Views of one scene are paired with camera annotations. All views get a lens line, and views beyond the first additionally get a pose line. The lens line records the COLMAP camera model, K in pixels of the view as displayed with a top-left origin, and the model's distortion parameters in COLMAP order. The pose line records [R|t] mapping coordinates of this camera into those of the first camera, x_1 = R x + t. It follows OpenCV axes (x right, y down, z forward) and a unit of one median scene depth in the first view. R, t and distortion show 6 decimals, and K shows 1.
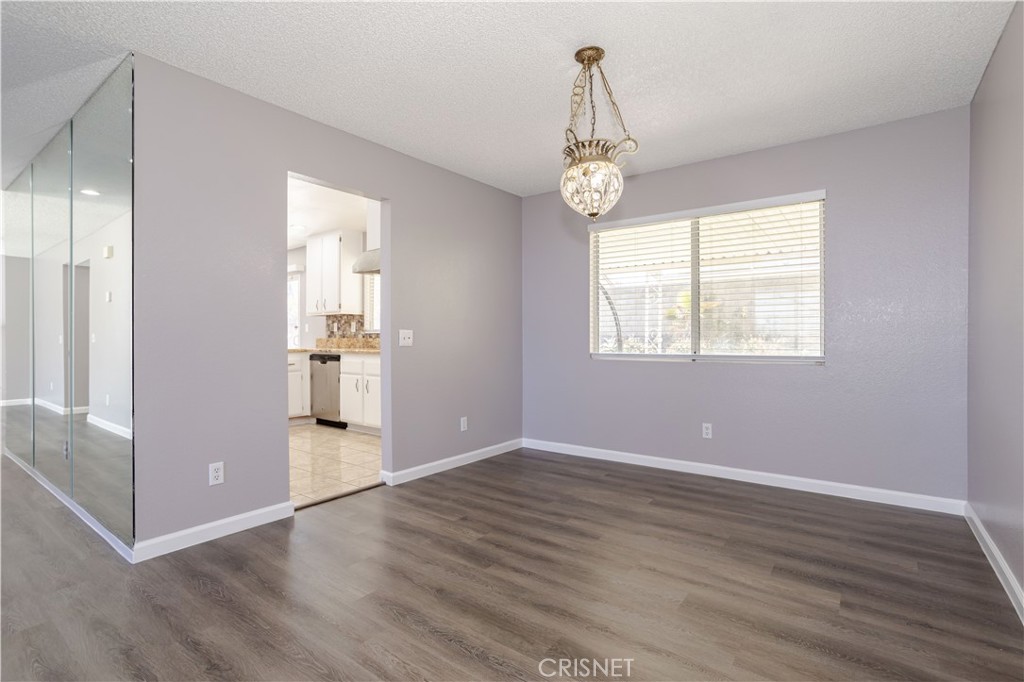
lens RADIAL K [[487.3, 0, 514.6], [0, 487.3, 333.9], [0, 0, 1]] dist [-0.029424, 0.013902]
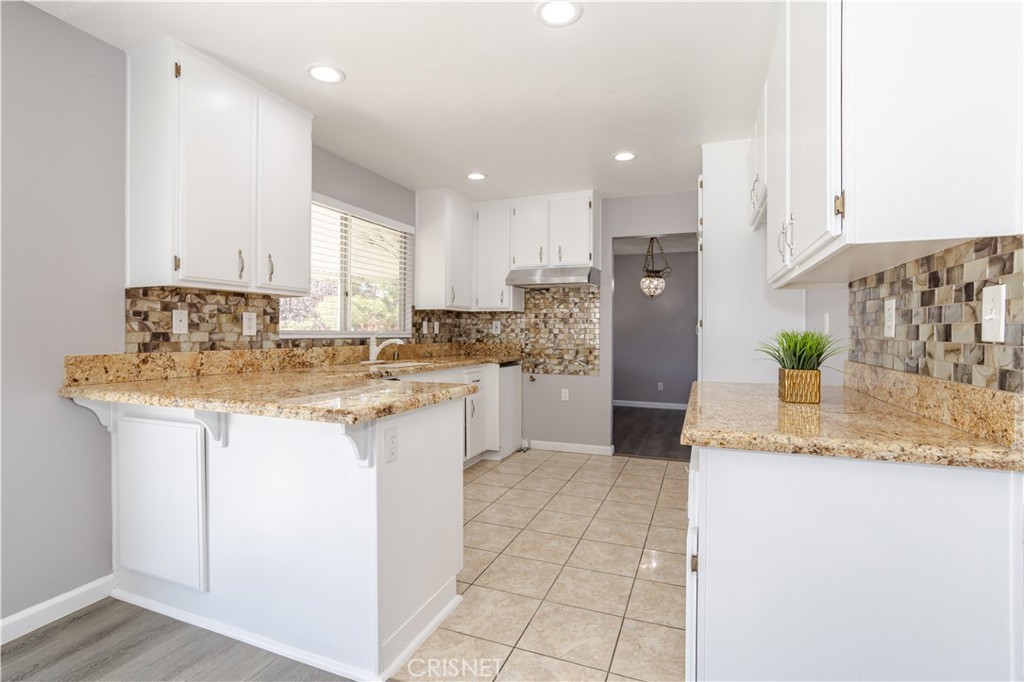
lens RADIAL K [[487.3, 0, 507.0], [0, 487.3, 338.3], [0, 0, 1]] dist [-0.029424, 0.013902]
pose [[-0.247973, -0.013137, 0.968678, -1.123386], [-0.008400, 0.999900, 0.011410, -0.011375], [-0.968731, -0.005308, -0.248058, 1.238204]]
